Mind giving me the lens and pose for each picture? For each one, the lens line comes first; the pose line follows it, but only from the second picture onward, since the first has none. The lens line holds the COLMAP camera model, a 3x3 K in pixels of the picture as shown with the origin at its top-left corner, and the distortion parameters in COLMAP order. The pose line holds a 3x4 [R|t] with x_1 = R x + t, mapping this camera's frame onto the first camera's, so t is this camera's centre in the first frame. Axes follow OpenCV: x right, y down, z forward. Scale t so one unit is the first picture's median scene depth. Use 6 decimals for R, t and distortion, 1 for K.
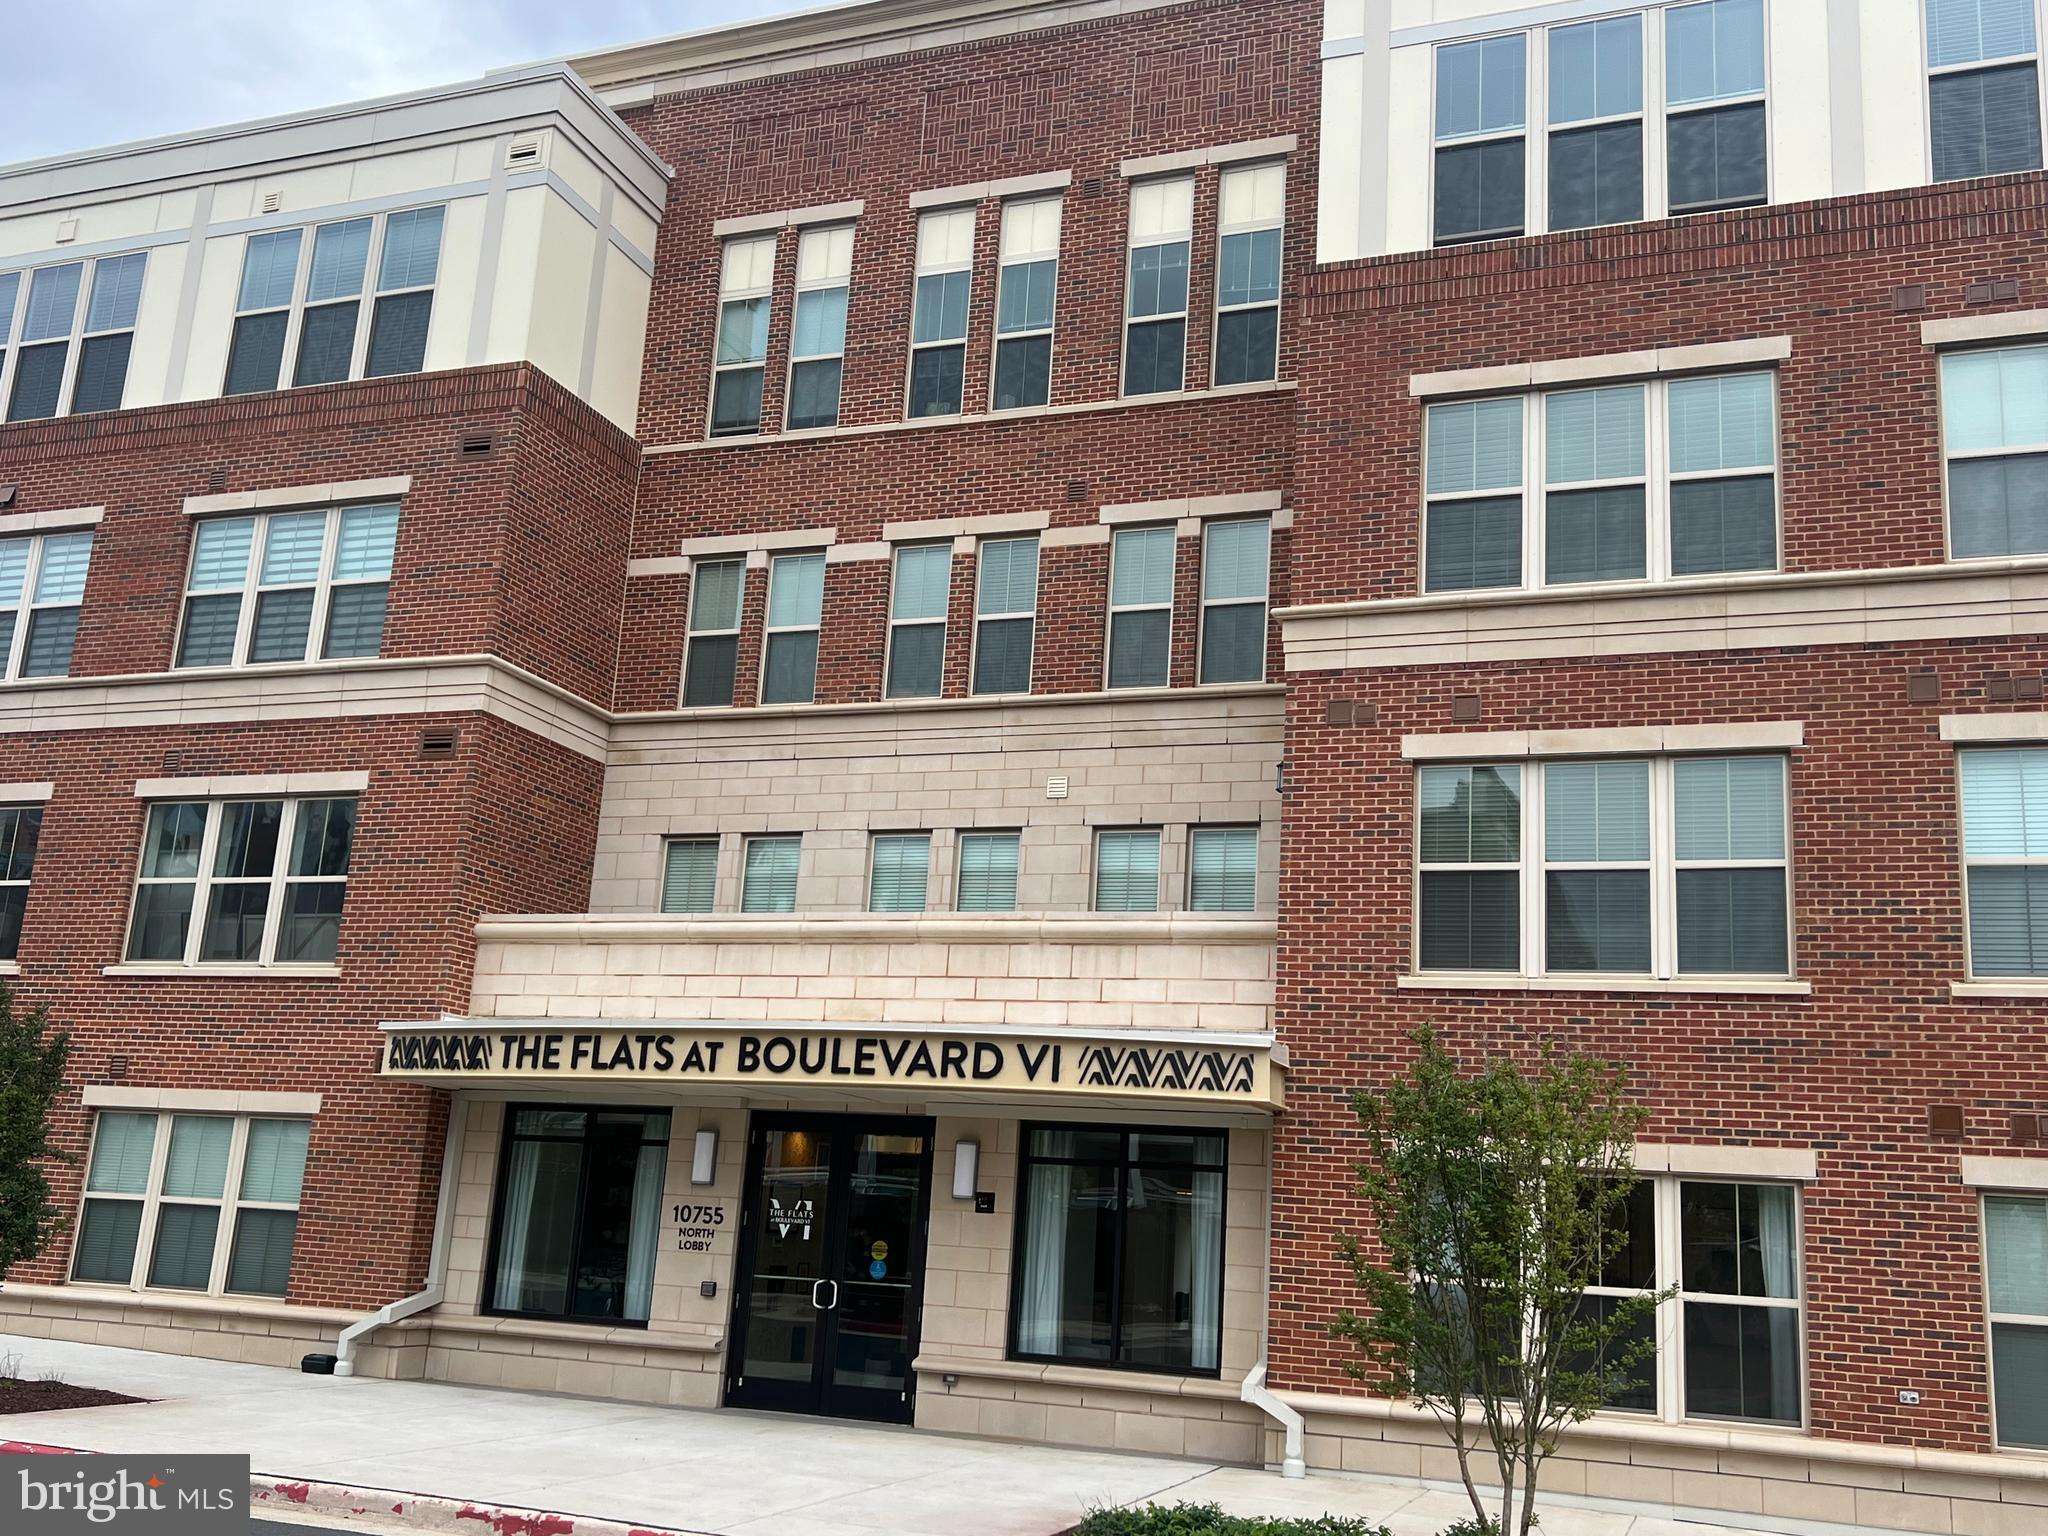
lens RADIAL K [[1996.1, 0, 1037.7], [0, 1996.1, 790.3], [0, 0, 1]] dist [0.003120, 0.000000]
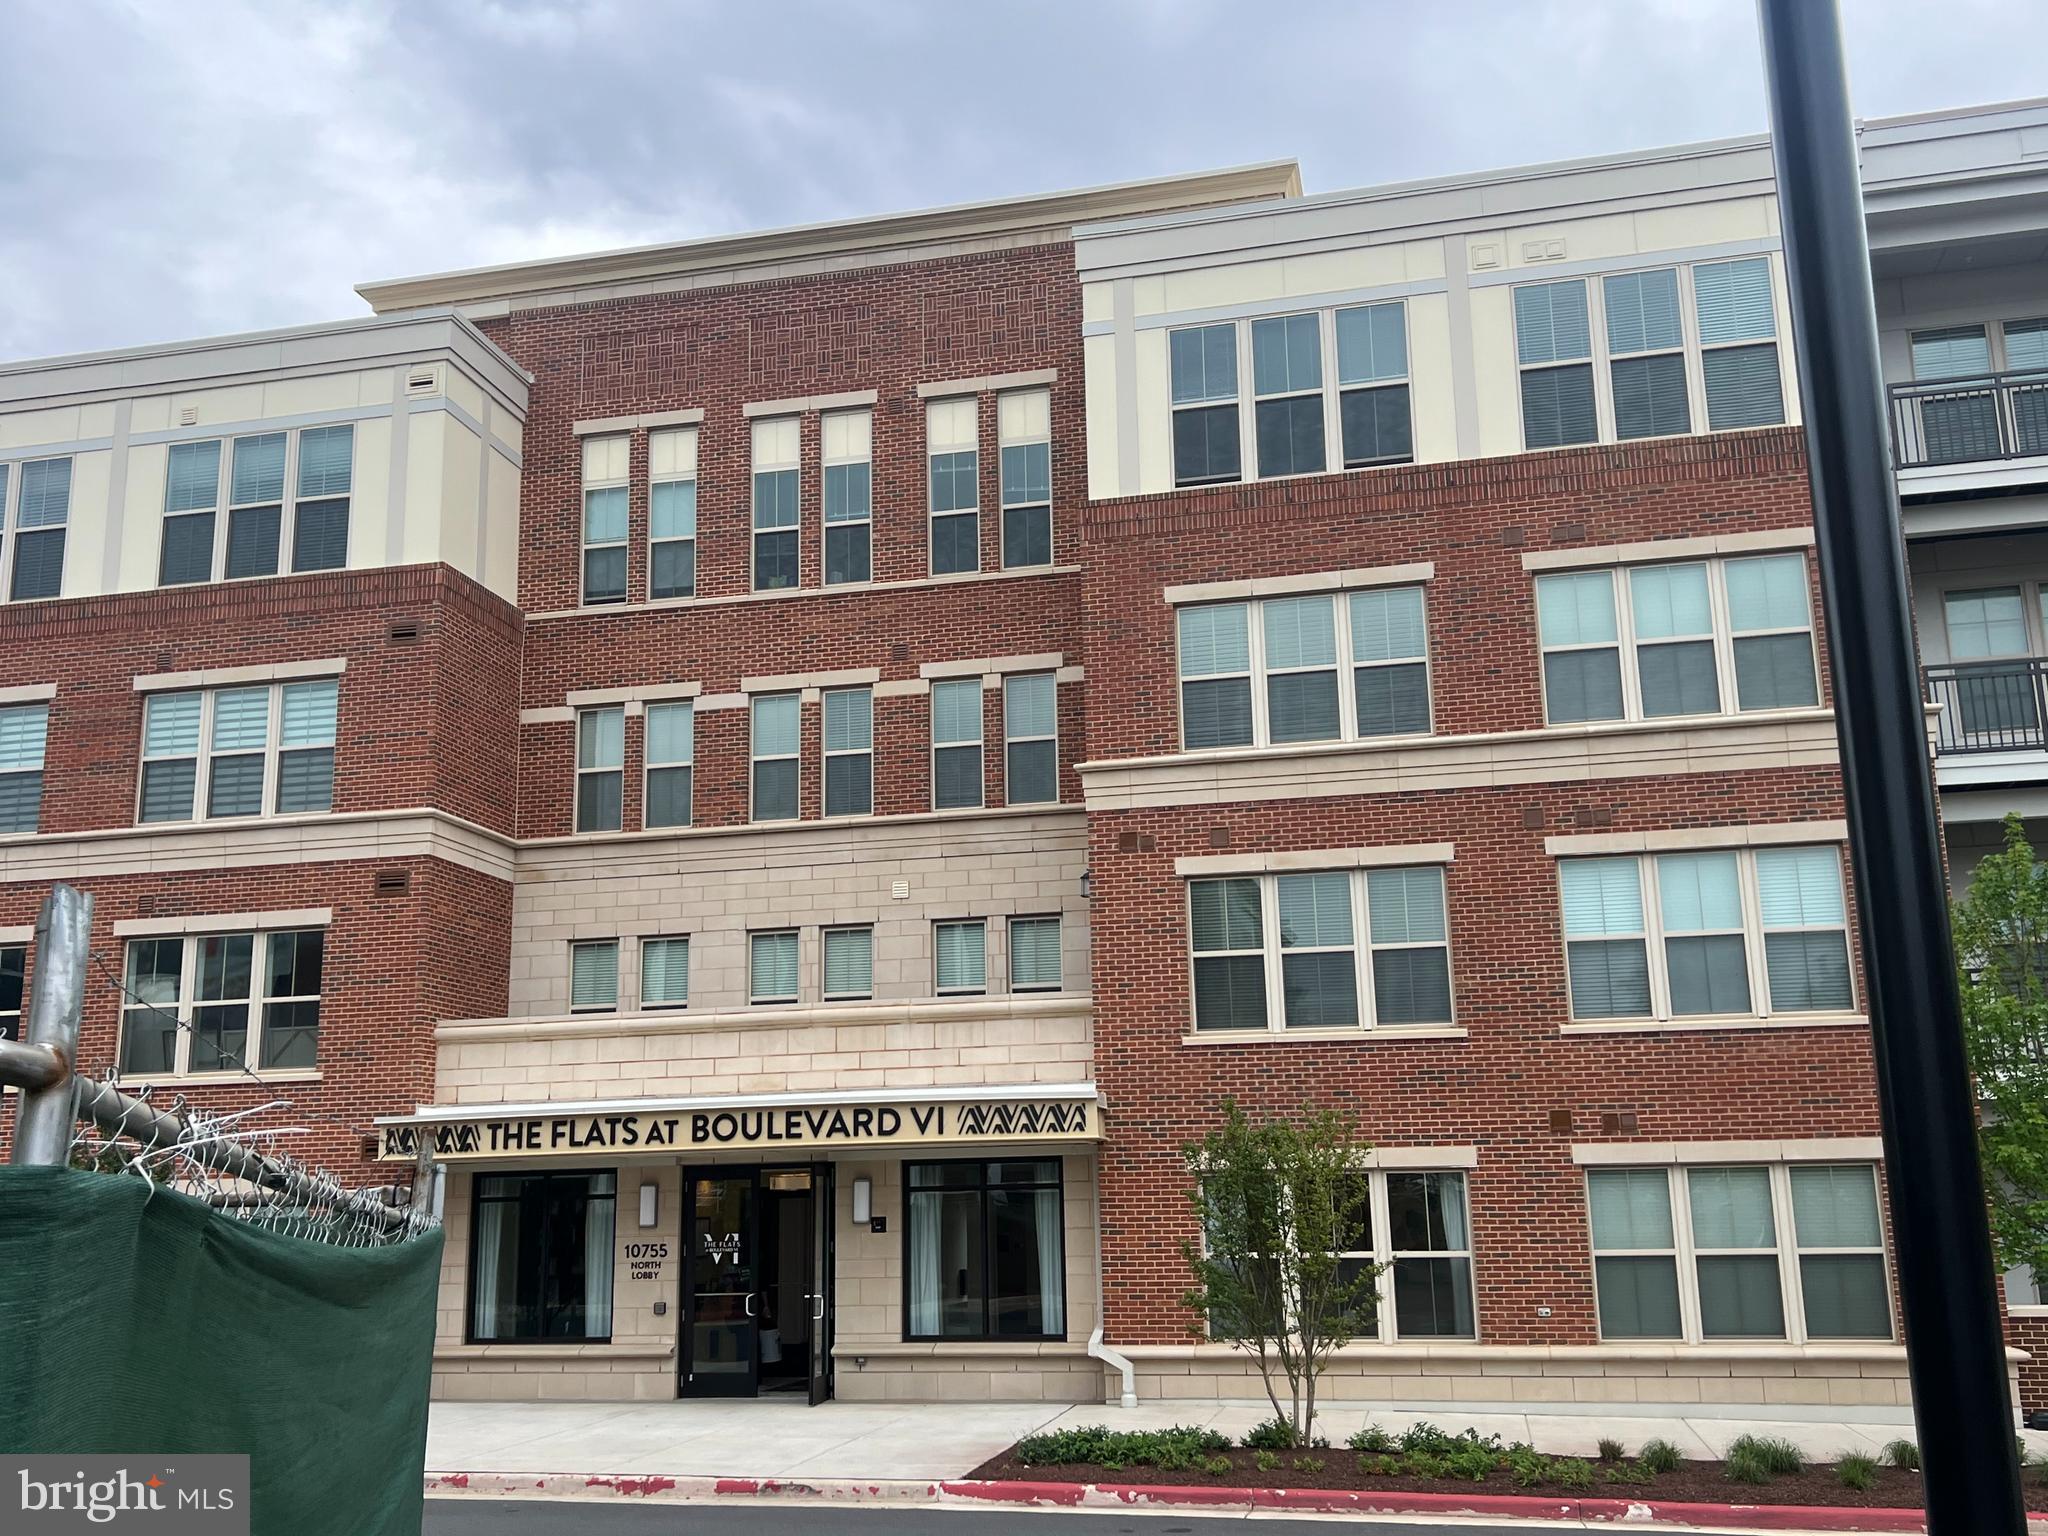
lens RADIAL K [[1996.1, 0, 1019.6], [0, 1996.1, 764.9], [0, 0, 1]] dist [0.003120, 0.000000]
pose [[0.988241, -0.049604, 0.144635, -0.105327], [0.048998, 0.998769, 0.007751, -0.097586], [-0.144841, -0.000573, 0.989455, -0.303154]]
